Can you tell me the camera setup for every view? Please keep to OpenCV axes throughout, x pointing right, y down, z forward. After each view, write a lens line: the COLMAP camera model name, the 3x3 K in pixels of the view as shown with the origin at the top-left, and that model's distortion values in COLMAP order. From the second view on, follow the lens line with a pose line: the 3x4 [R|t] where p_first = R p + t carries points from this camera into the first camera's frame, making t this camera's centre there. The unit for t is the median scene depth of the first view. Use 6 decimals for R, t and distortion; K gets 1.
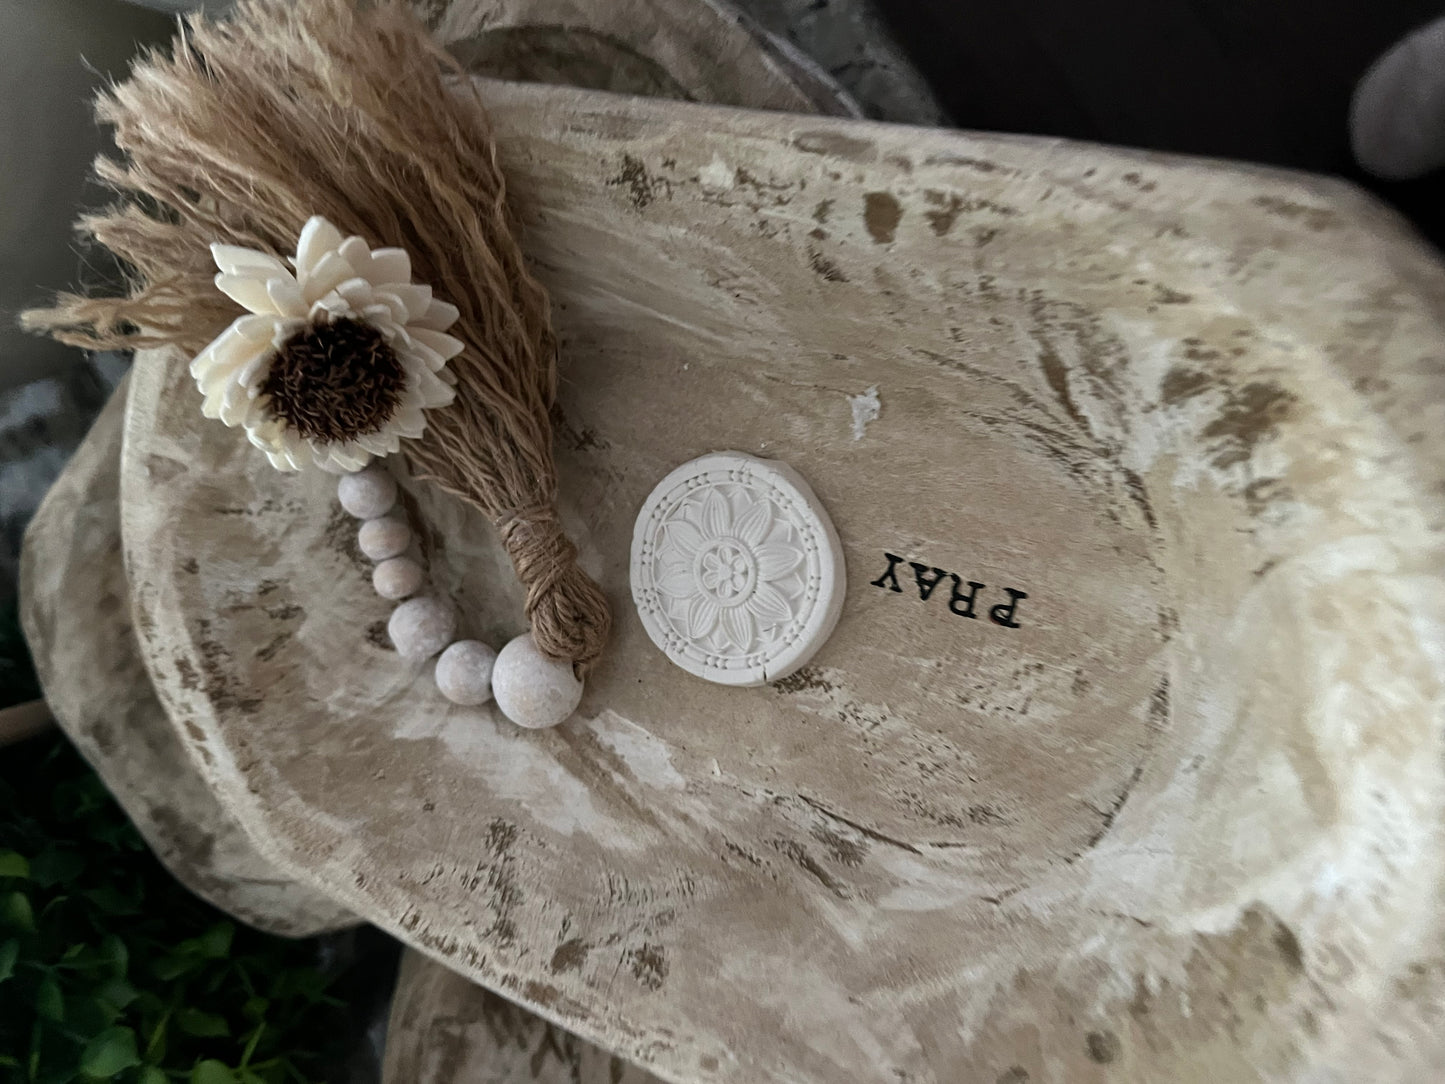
lens RADIAL K [[1126.2, 0, 719.2], [0, 1126.2, 563.8], [0, 0, 1]] dist [0.006398, -0.050294]
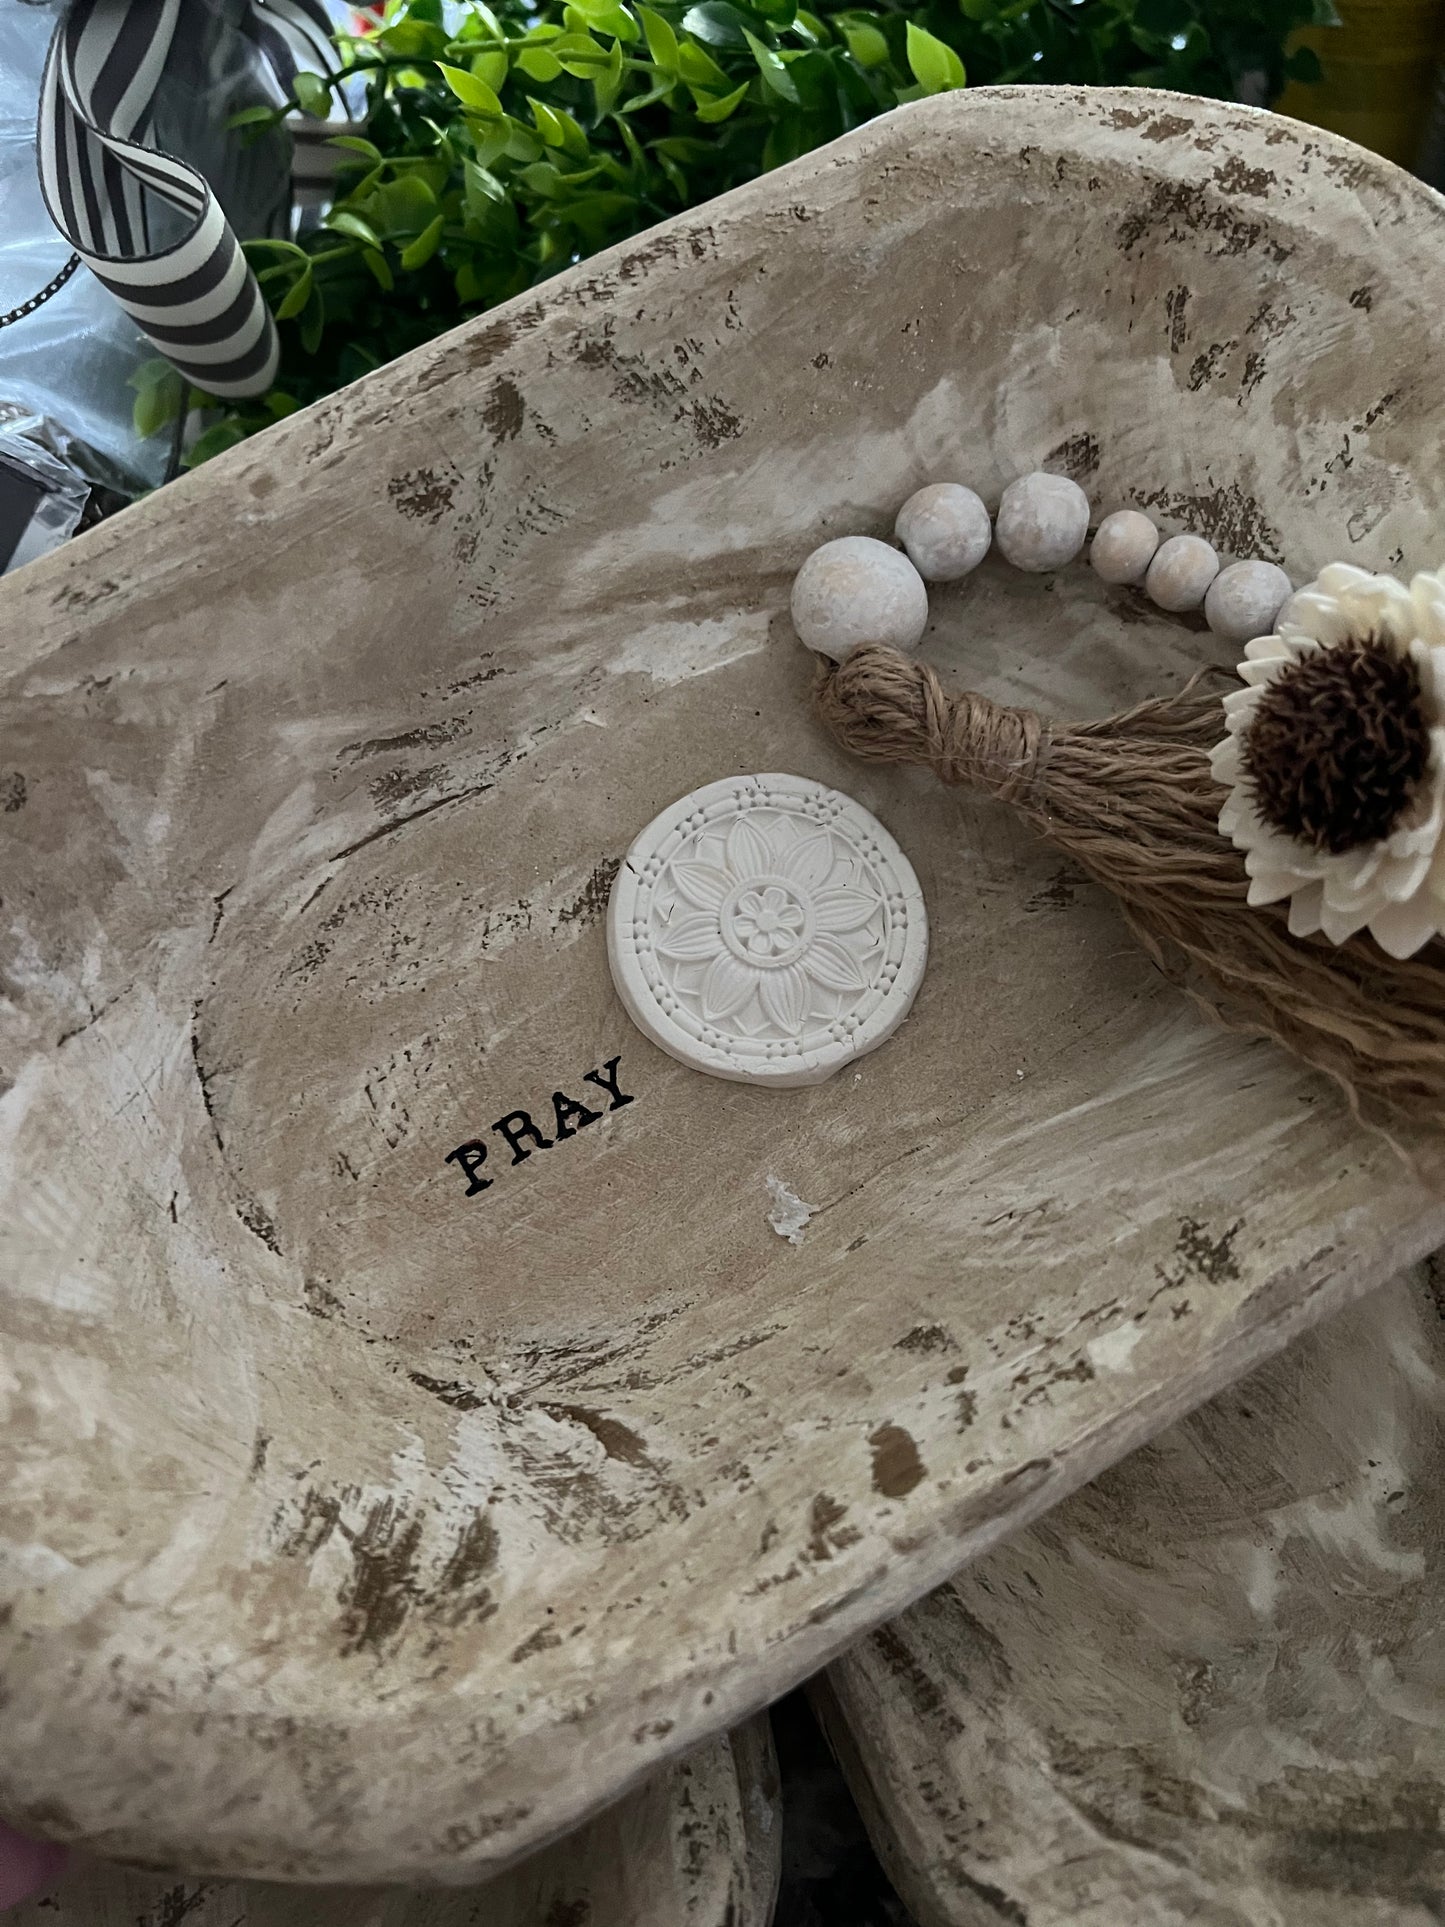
lens RADIAL K [[1462.1, 0, 701.1], [0, 1462.1, 965.2], [0, 0, 1]] dist [-0.017300, -0.002662]
pose [[-0.648010, 0.704346, 0.289791, -0.238311], [-0.725073, -0.686972, 0.048350, -0.028571], [0.233134, -0.178789, 0.955868, 0.084209]]
